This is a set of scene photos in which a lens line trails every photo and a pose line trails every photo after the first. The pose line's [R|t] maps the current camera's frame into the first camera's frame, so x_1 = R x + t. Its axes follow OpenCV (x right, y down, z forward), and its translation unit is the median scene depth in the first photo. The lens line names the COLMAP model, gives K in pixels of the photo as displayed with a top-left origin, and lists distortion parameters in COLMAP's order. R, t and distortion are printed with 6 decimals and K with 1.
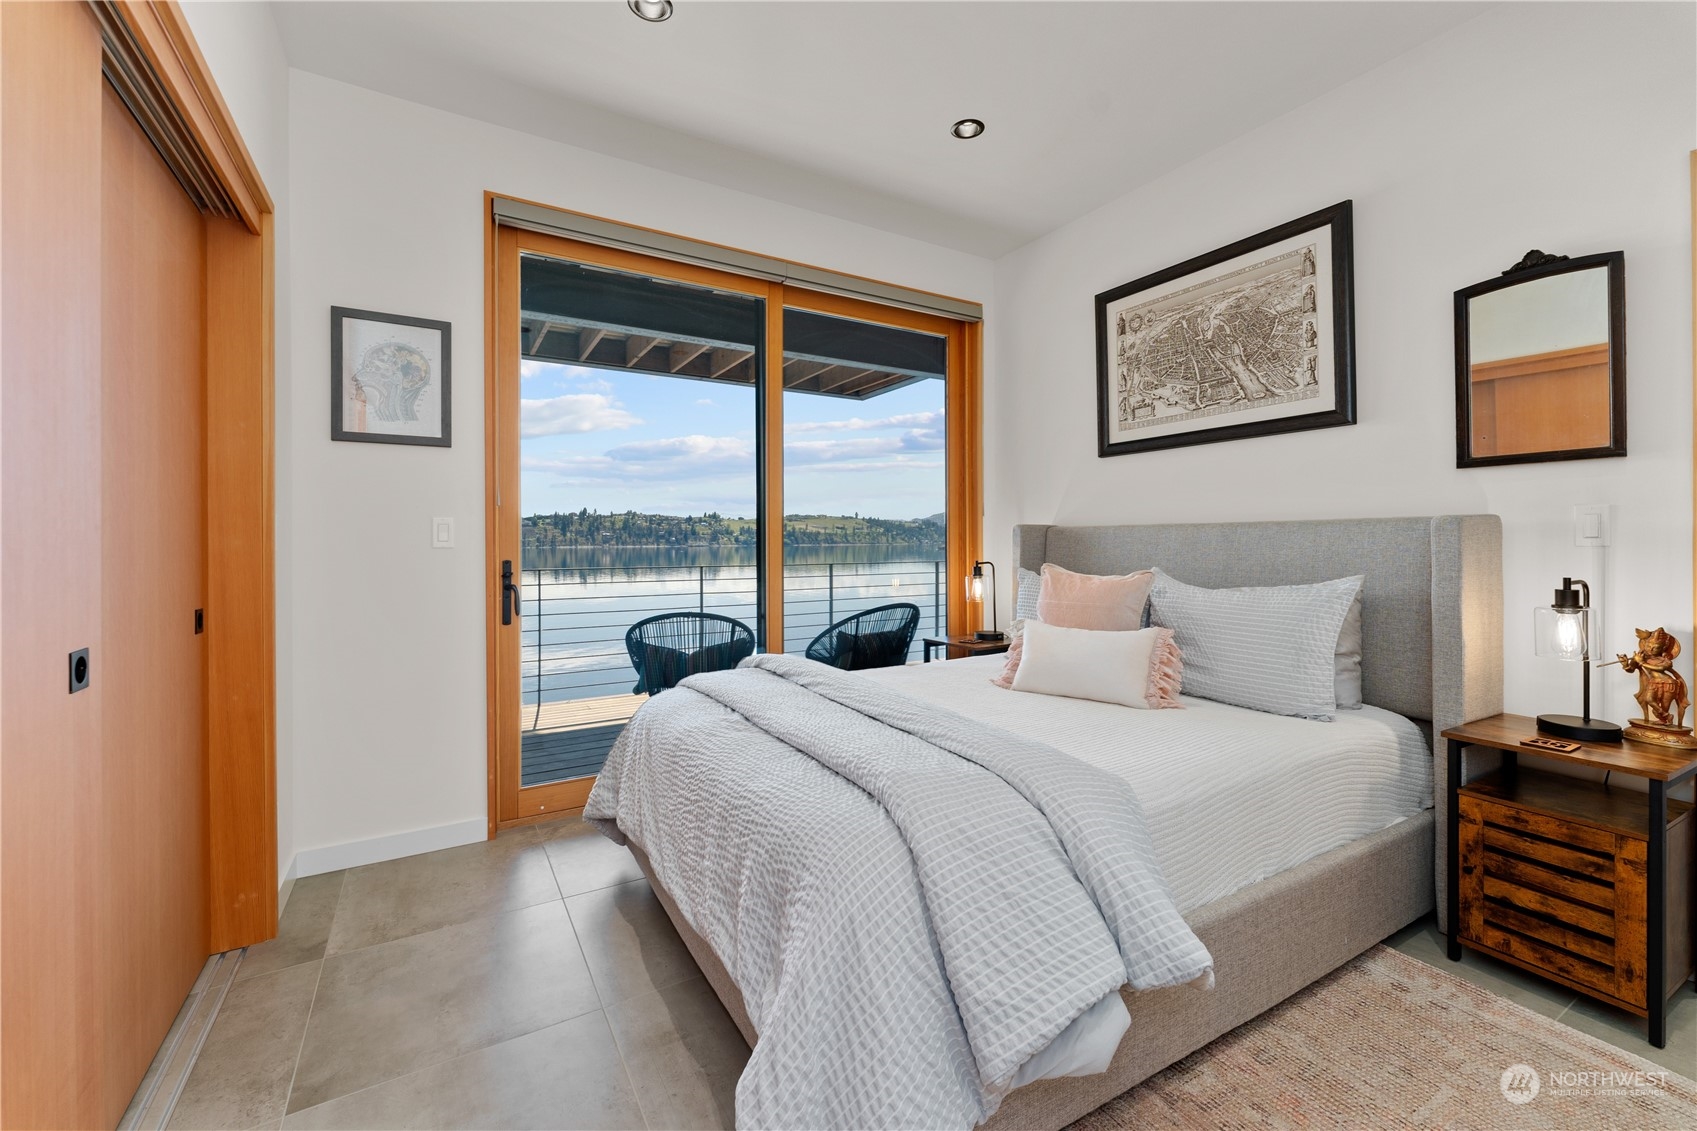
lens RADIAL K [[692.1, 0, 847.3], [0, 692.1, 544.2], [0, 0, 1]] dist [0.002317, 0.000242]
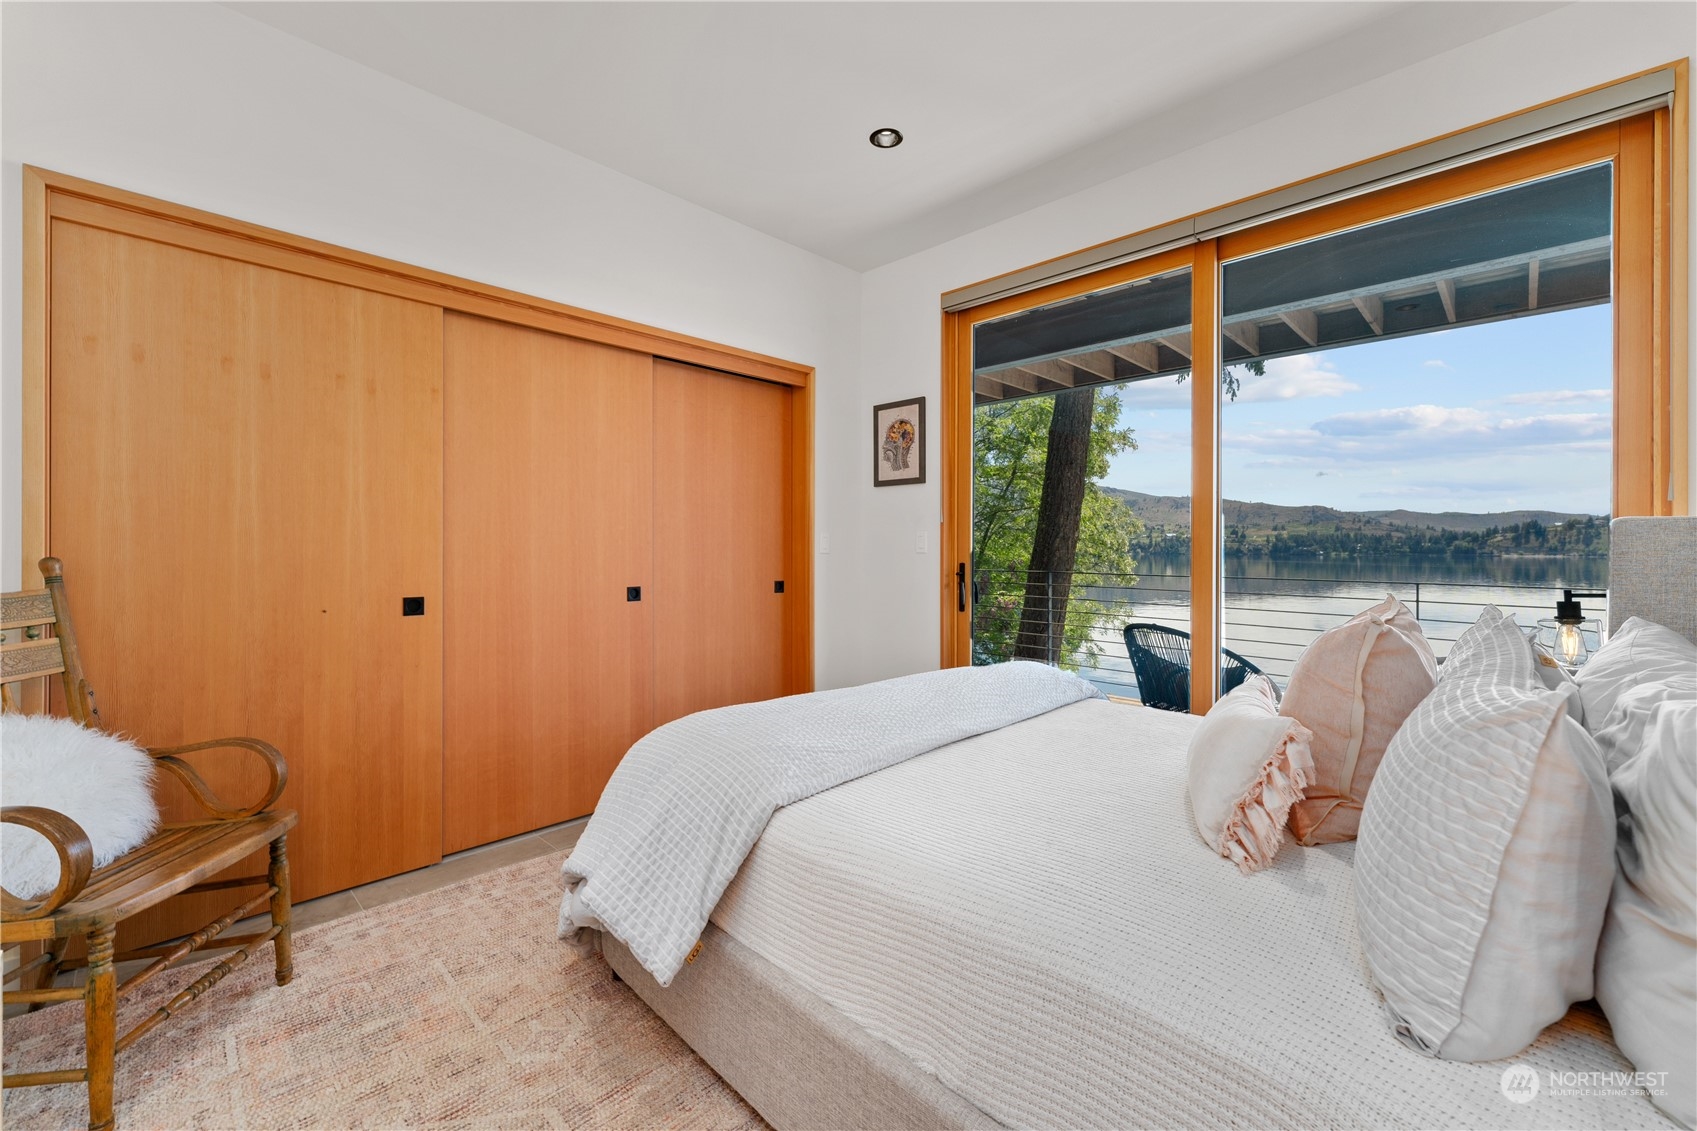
lens RADIAL K [[692.1, 0, 847.3], [0, 692.1, 544.2], [0, 0, 1]] dist [0.002317, 0.000242]
pose [[0.252420, 0.000800, -0.967618, 0.738843], [-0.009277, 0.999956, -0.001593, -0.008590], [0.967573, 0.009379, 0.252416, 0.459838]]
